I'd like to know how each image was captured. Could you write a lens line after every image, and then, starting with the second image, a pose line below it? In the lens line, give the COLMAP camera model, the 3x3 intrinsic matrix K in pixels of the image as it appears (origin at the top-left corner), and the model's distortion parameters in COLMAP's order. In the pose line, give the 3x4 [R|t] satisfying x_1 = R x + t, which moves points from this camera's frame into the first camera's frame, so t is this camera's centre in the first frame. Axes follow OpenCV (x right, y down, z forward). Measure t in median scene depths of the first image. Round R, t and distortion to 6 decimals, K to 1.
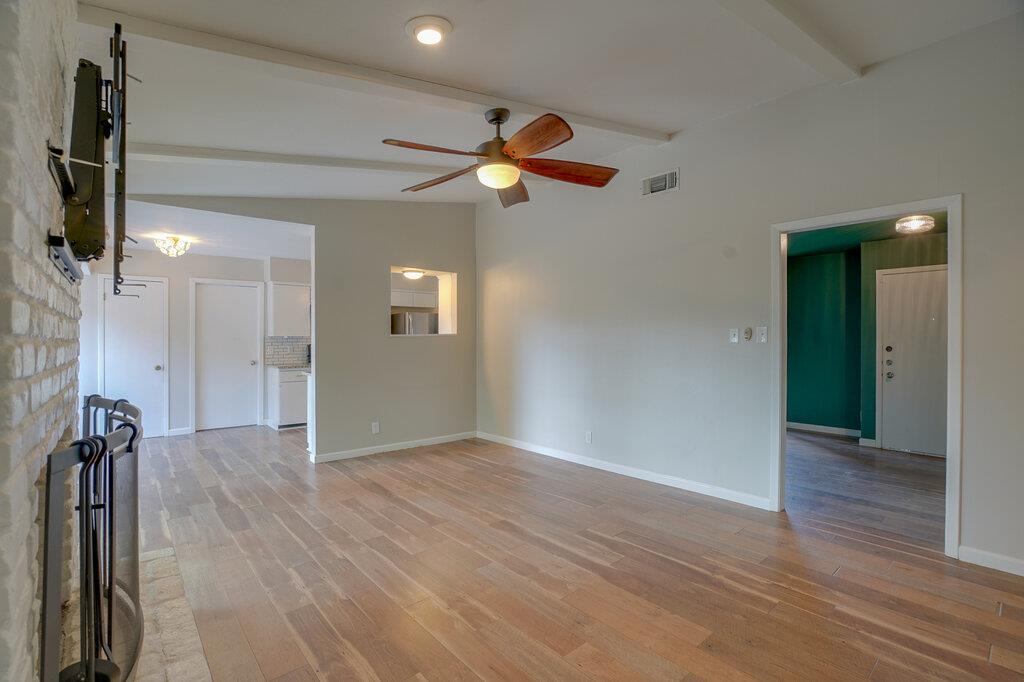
lens RADIAL K [[477.1, 0, 505.8], [0, 477.1, 340.9], [0, 0, 1]] dist [-0.042391, 0.001168]
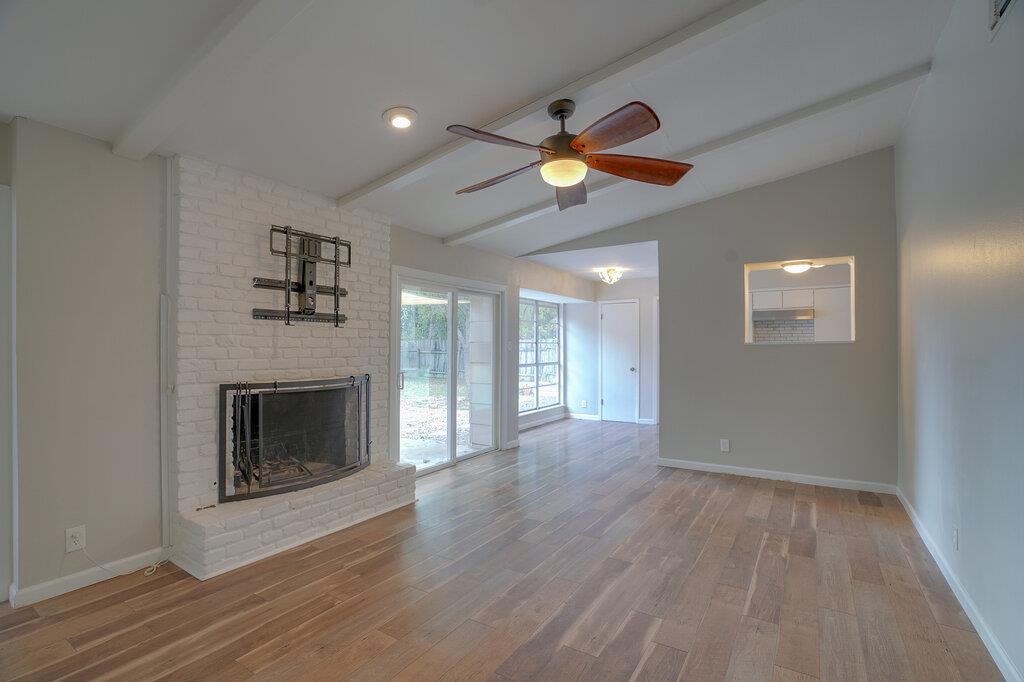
lens RADIAL K [[470.3, 0, 515.4], [0, 470.3, 338.9], [0, 0, 1]] dist [-0.040778, 0.000990]
pose [[0.287620, -0.015373, -0.957621, 0.638386], [-0.006157, 0.999821, -0.017900, -0.001972], [0.957725, 0.011045, 0.287474, 0.492631]]
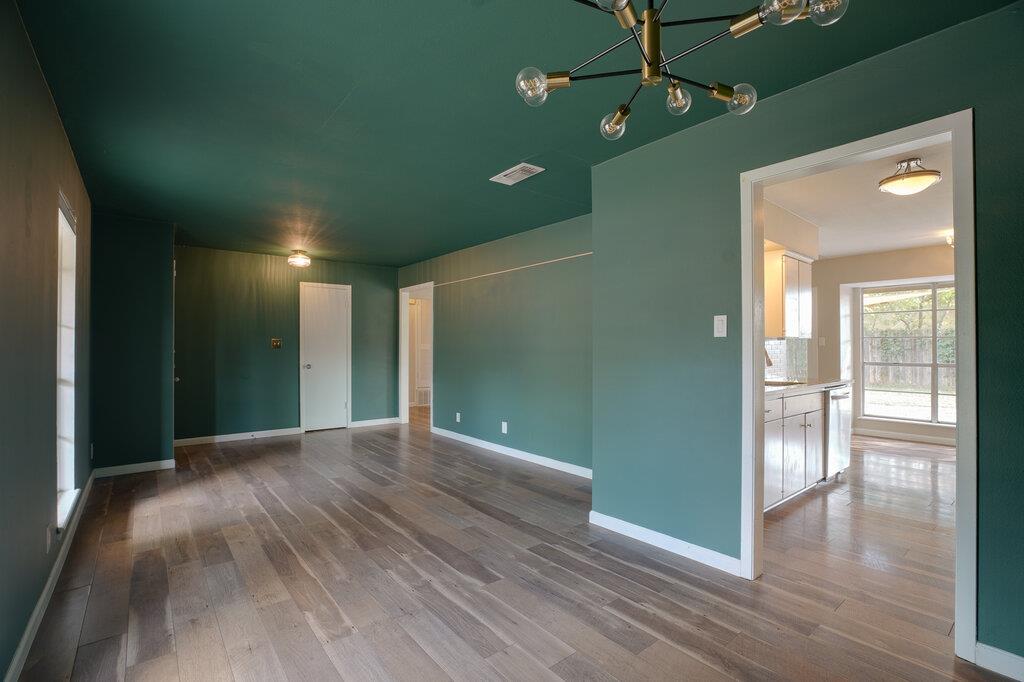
lens RADIAL K [[477.1, 0, 505.8], [0, 477.1, 340.9], [0, 0, 1]] dist [-0.042391, 0.001168]
pose [[-0.998644, -0.003009, 0.051973, 0.131581], [-0.003195, 0.999989, -0.003485, 0.000009], [-0.051961, -0.003646, -0.998642, 2.553497]]
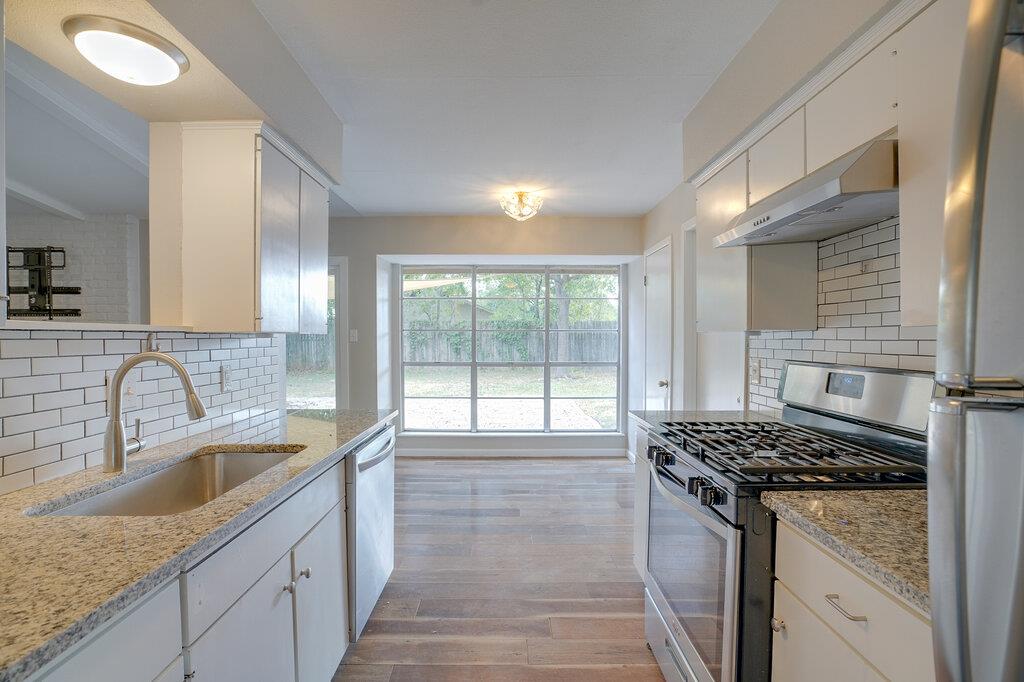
lens RADIAL K [[470.3, 0, 515.4], [0, 470.3, 338.9], [0, 0, 1]] dist [-0.040778, 0.000990]
pose [[-0.654473, 0.006012, -0.756061, -0.244803], [-0.006579, 0.999885, 0.013645, -0.015067], [0.756056, 0.013905, -0.654359, 1.967345]]
